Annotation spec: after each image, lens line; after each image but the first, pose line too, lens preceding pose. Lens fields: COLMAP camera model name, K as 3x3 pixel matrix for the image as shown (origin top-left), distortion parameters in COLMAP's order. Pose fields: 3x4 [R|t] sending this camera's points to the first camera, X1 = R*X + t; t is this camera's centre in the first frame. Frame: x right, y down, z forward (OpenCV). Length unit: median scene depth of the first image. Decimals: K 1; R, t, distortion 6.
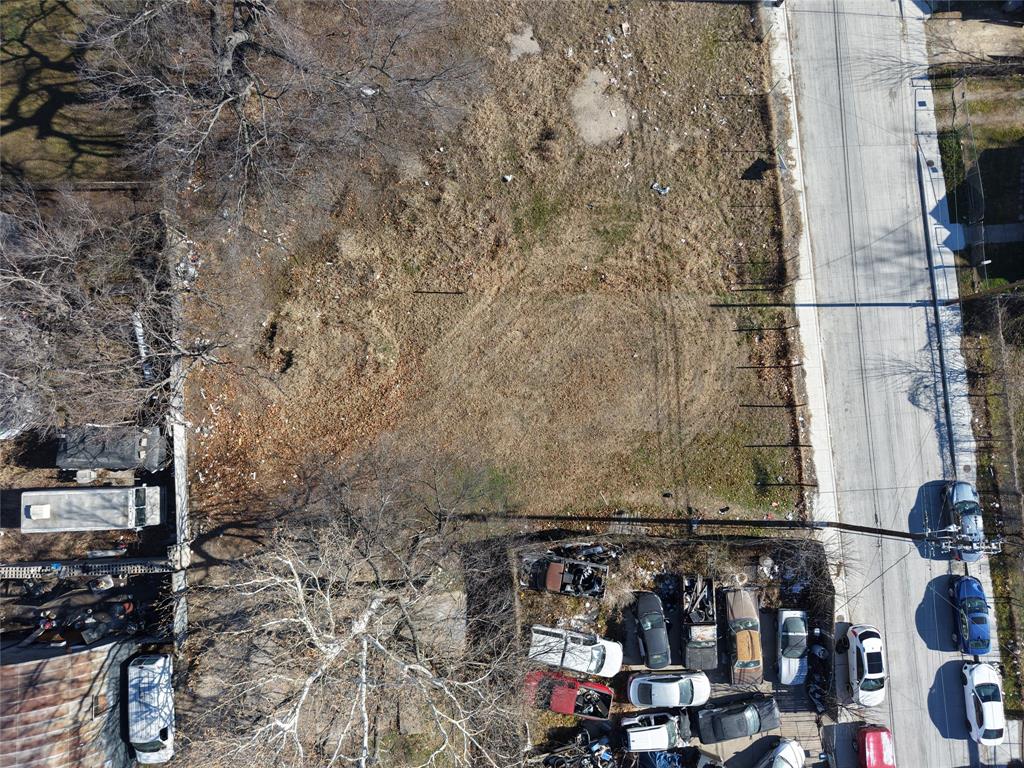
lens RADIAL K [[685.9, 0, 510.2], [0, 685.9, 386.6], [0, 0, 1]] dist [0.010610, -0.008308]
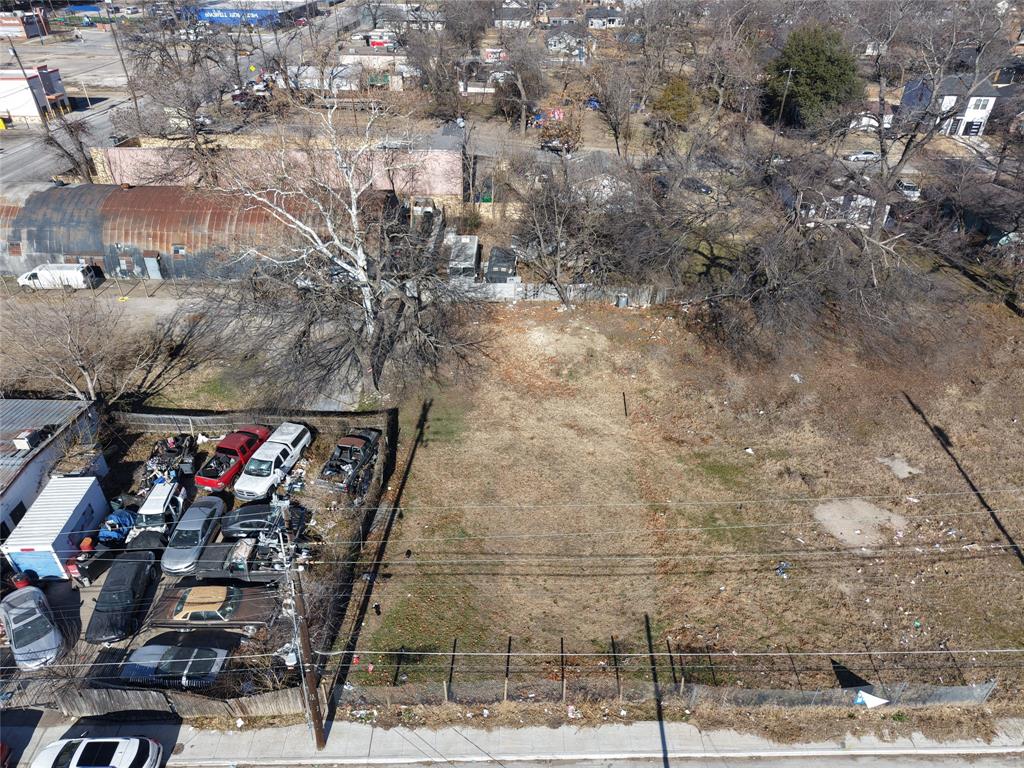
lens RADIAL K [[685.9, 0, 510.2], [0, 685.9, 386.6], [0, 0, 1]] dist [0.010610, -0.008308]
pose [[-0.046971, 0.537643, -0.841863, 0.836126], [-0.996466, 0.033532, 0.077012, -0.040292], [0.069634, 0.842505, 0.534168, 0.382779]]
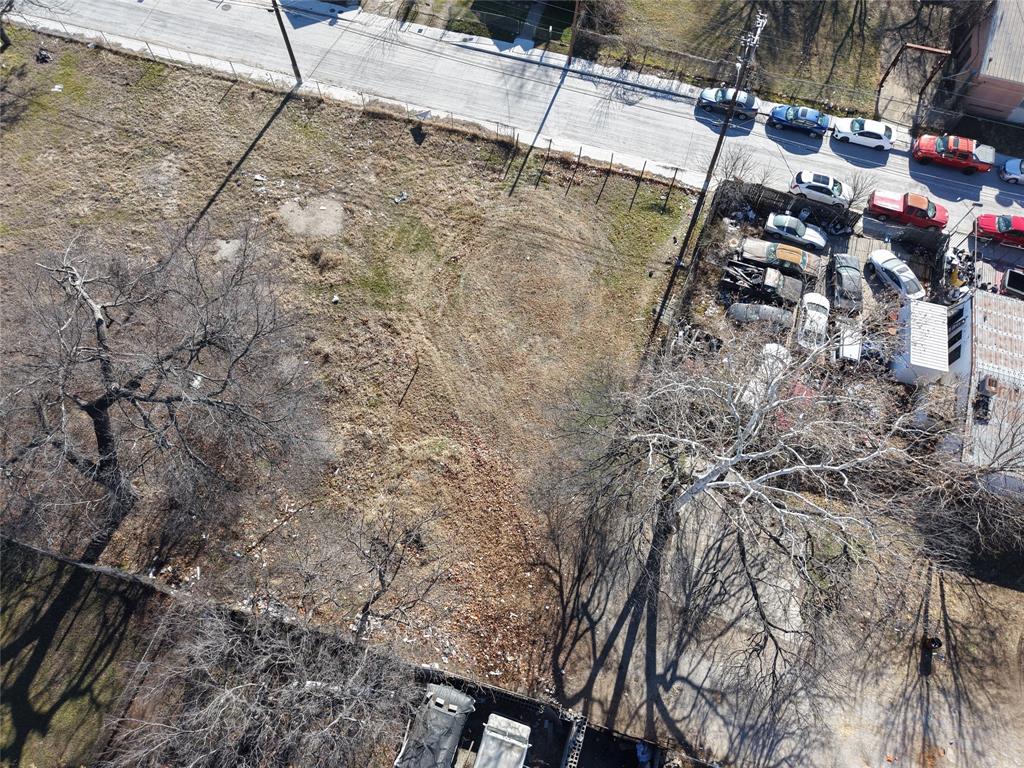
lens RADIAL K [[684.3, 0, 510.4], [0, 684.3, 386.4], [0, 0, 1]] dist [0.017083, -0.016550]
pose [[0.344975, -0.858941, 0.378434, -0.457928], [0.934447, 0.352233, -0.052355, 0.064561], [-0.088327, 0.371688, 0.924146, 0.021757]]
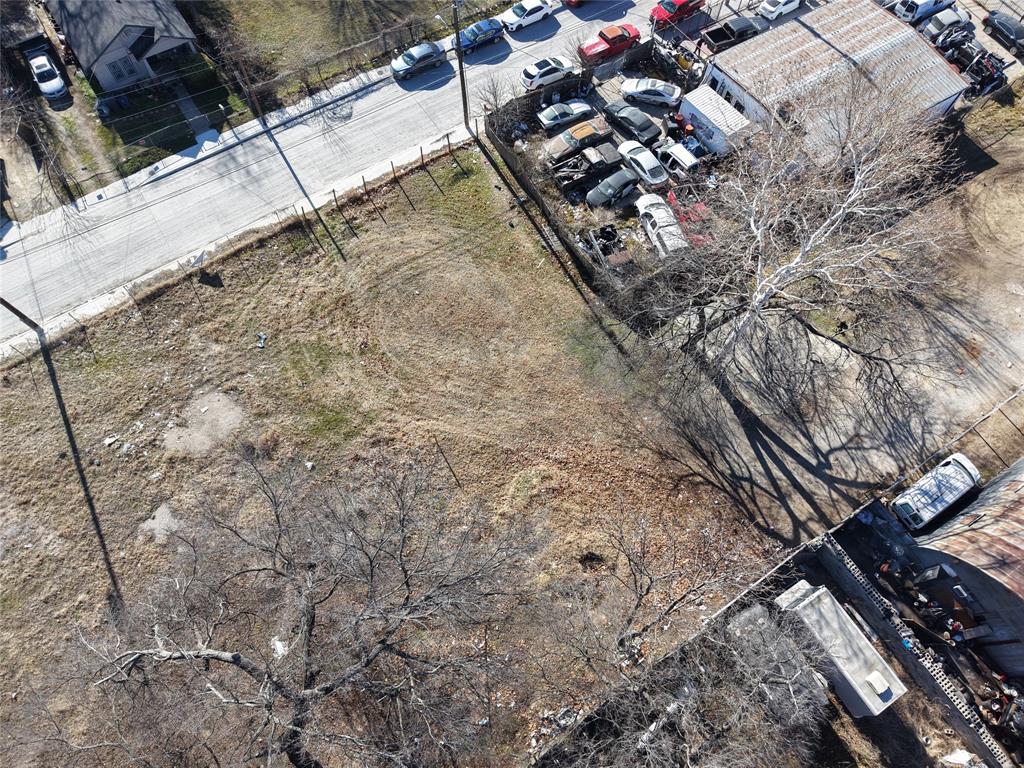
lens RADIAL K [[684.3, 0, 510.4], [0, 684.3, 386.4], [0, 0, 1]] dist [0.017083, -0.016550]
pose [[-0.498199, -0.799314, 0.335998, -0.397302], [0.861526, -0.412616, 0.295841, -0.313308], [-0.097831, 0.436859, 0.894194, 0.059802]]
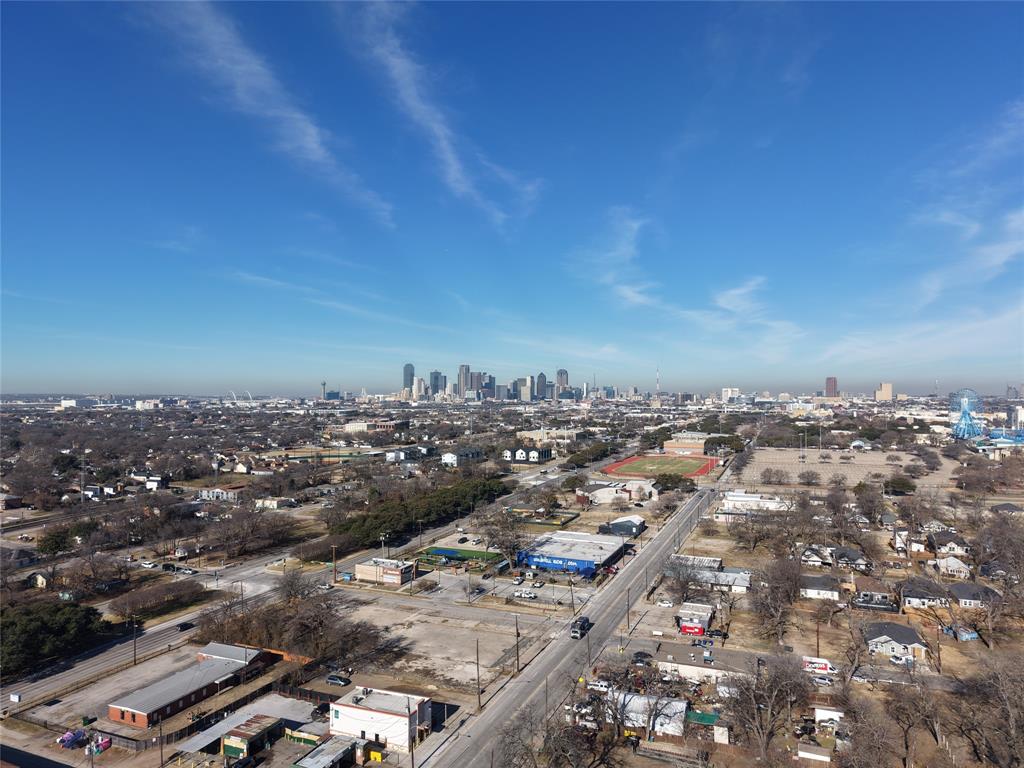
lens RADIAL K [[684.3, 0, 510.4], [0, 684.3, 386.4], [0, 0, 1]] dist [0.017083, -0.016550]
pose [[-0.407456, -0.026834, -0.912831, 0.784492], [-0.910731, 0.085756, 0.403998, 0.142879], [0.067440, 0.995955, -0.059380, -0.583654]]
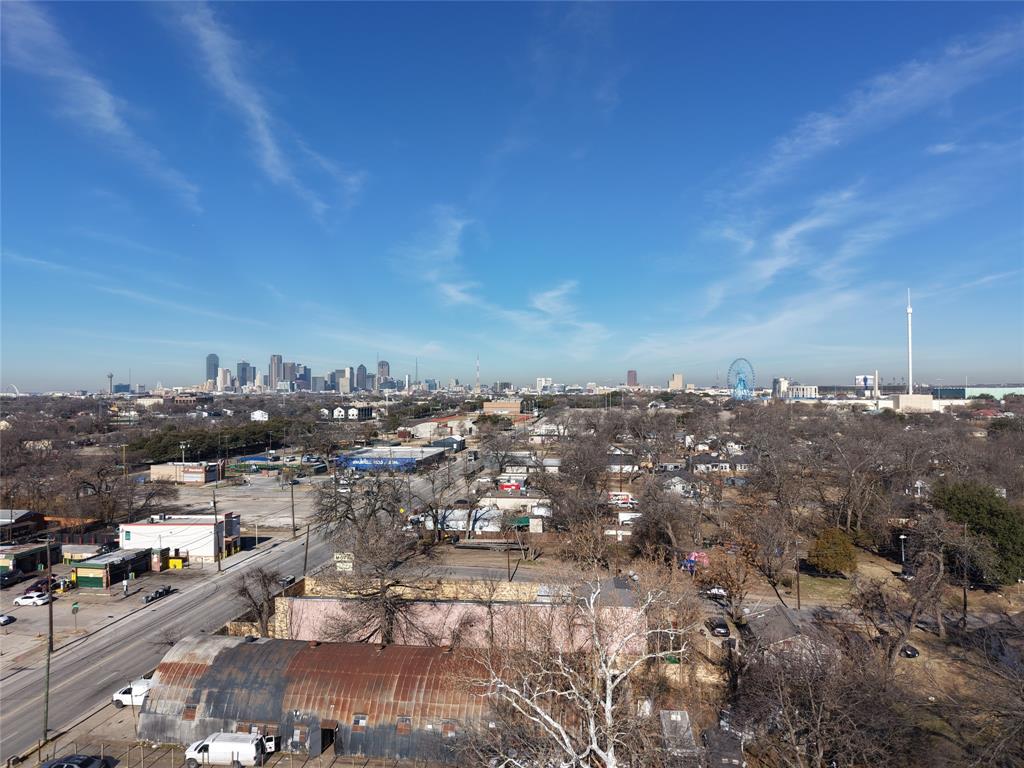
lens RADIAL K [[684.3, 0, 510.4], [0, 684.3, 386.4], [0, 0, 1]] dist [0.017083, -0.016550]
pose [[-0.159316, -0.022851, -0.986963, 0.759151], [-0.983799, 0.086919, 0.156793, 0.216118], [0.082203, 0.995953, -0.036329, 0.298938]]
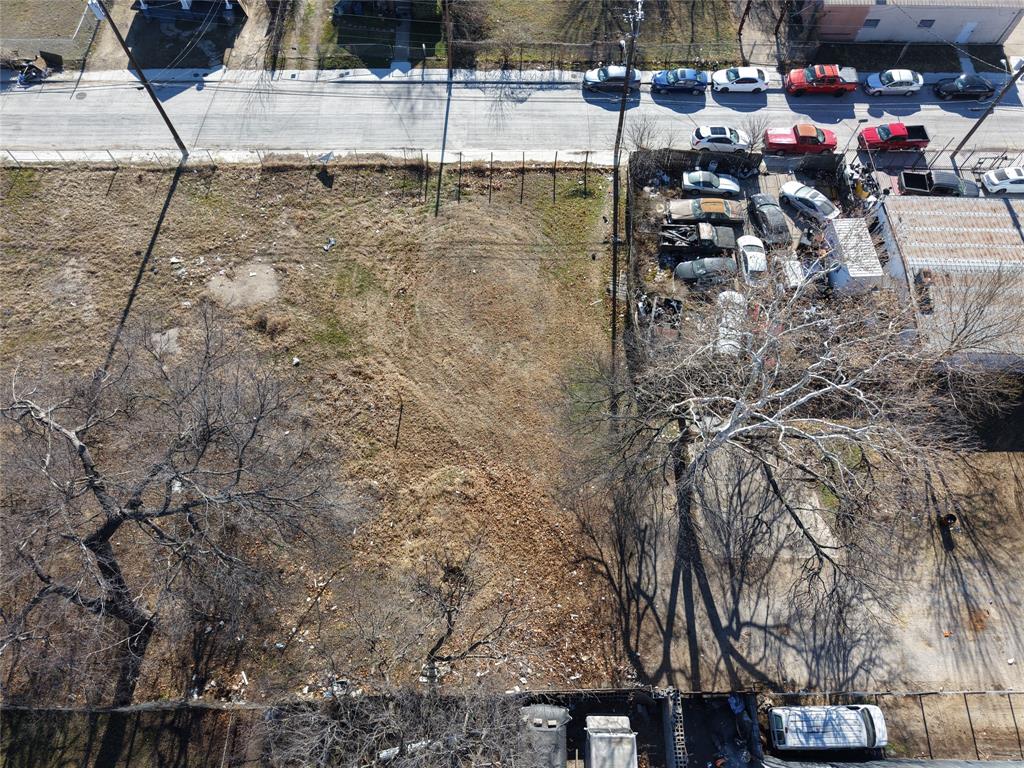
lens RADIAL K [[684.3, 0, 510.4], [0, 684.3, 386.4], [0, 0, 1]] dist [0.017083, -0.016550]
pose [[0.049697, -0.908304, 0.415349, -0.479051], [0.993928, 0.085852, 0.068820, -0.047960], [-0.098168, 0.409406, 0.907055, 0.030674]]
